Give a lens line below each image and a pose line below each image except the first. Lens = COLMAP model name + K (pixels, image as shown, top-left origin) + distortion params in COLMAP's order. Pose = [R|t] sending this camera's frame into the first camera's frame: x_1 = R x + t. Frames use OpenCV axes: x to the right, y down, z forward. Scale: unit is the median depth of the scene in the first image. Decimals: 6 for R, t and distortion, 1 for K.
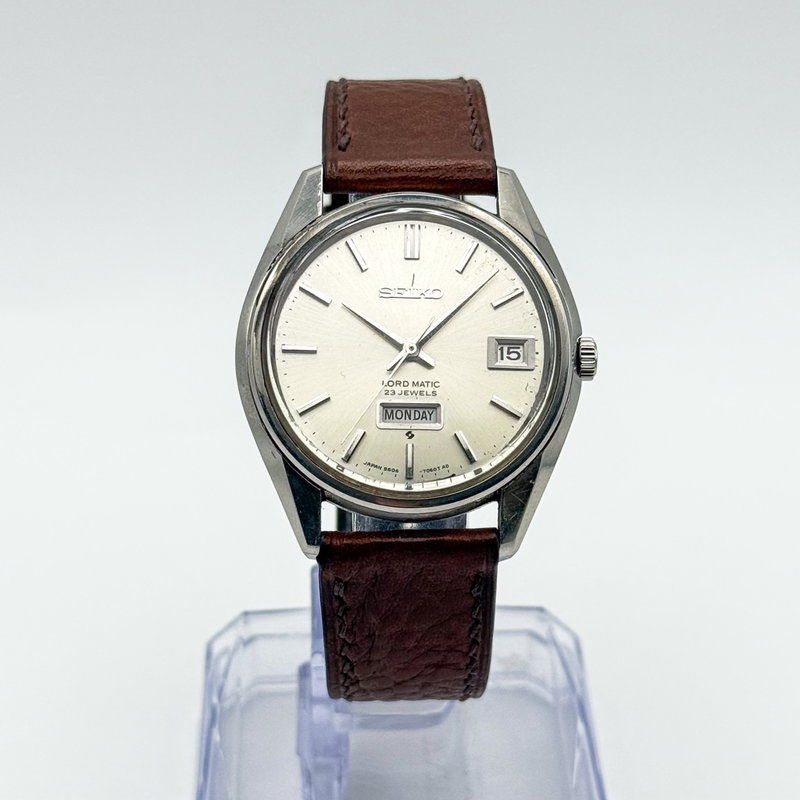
lens RADIAL K [[2212.4, 0, 401.4], [0, 2212.4, 416.1], [0, 0, 1]] dist [0.372238, 0.061188]
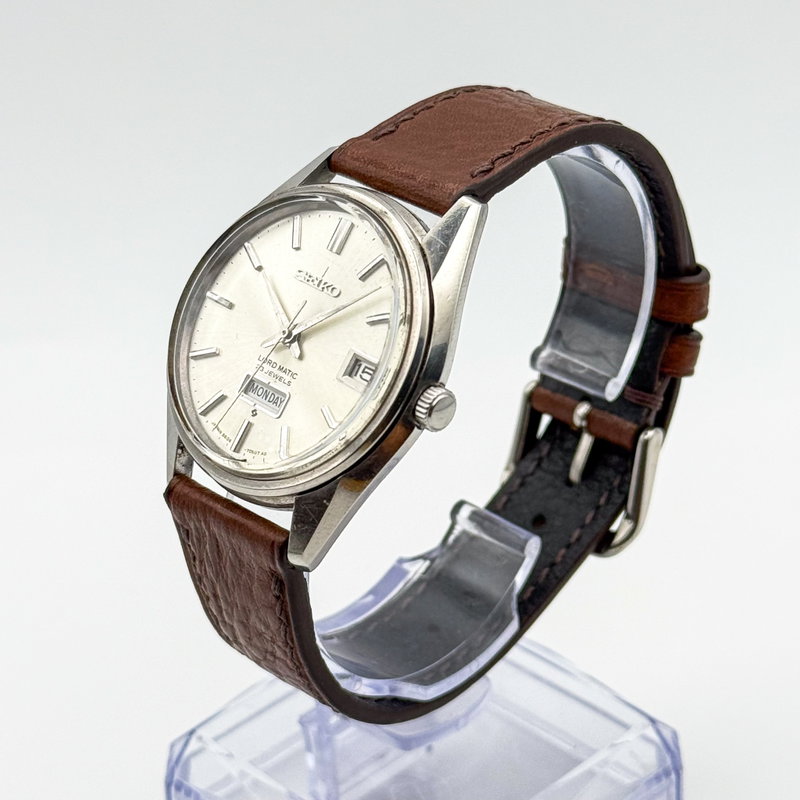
lens RADIAL K [[2212.4, 0, 401.4], [0, 2212.4, 416.1], [0, 0, 1]] dist [0.372238, 0.061188]
pose [[0.672817, 0.336068, -0.659072, 0.707241], [-0.343525, 0.930922, 0.123999, -0.136839], [0.655216, 0.142979, 0.741787, 0.295587]]
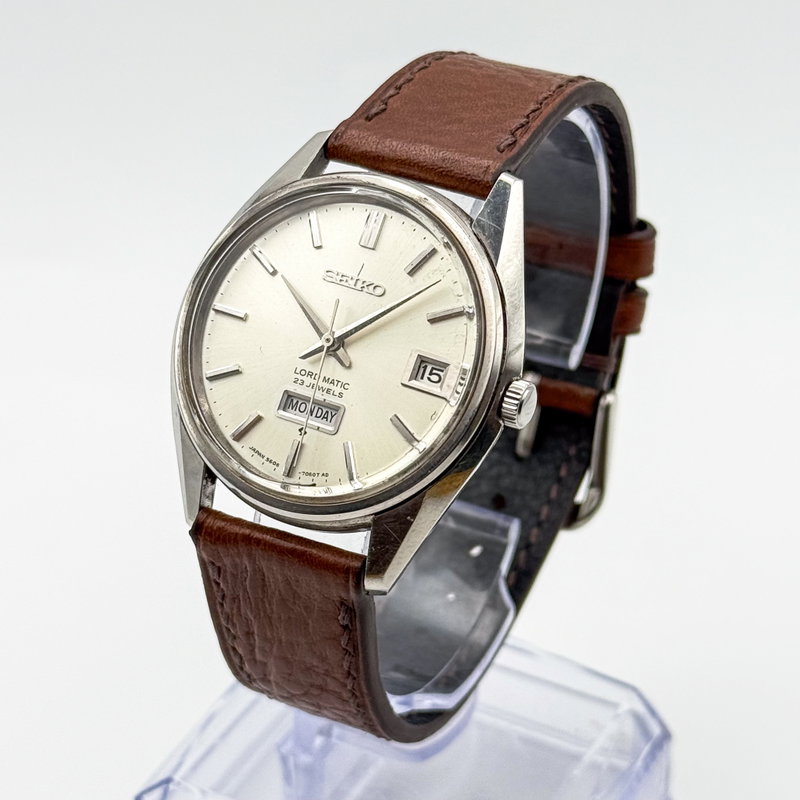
lens RADIAL K [[2212.4, 0, 401.4], [0, 2212.4, 416.1], [0, 0, 1]] dist [0.372238, 0.061188]
pose [[0.865064, 0.260143, -0.428940, 0.428431], [-0.256739, 0.964158, 0.066965, -0.069099], [0.430987, 0.052197, 0.900847, 0.188892]]
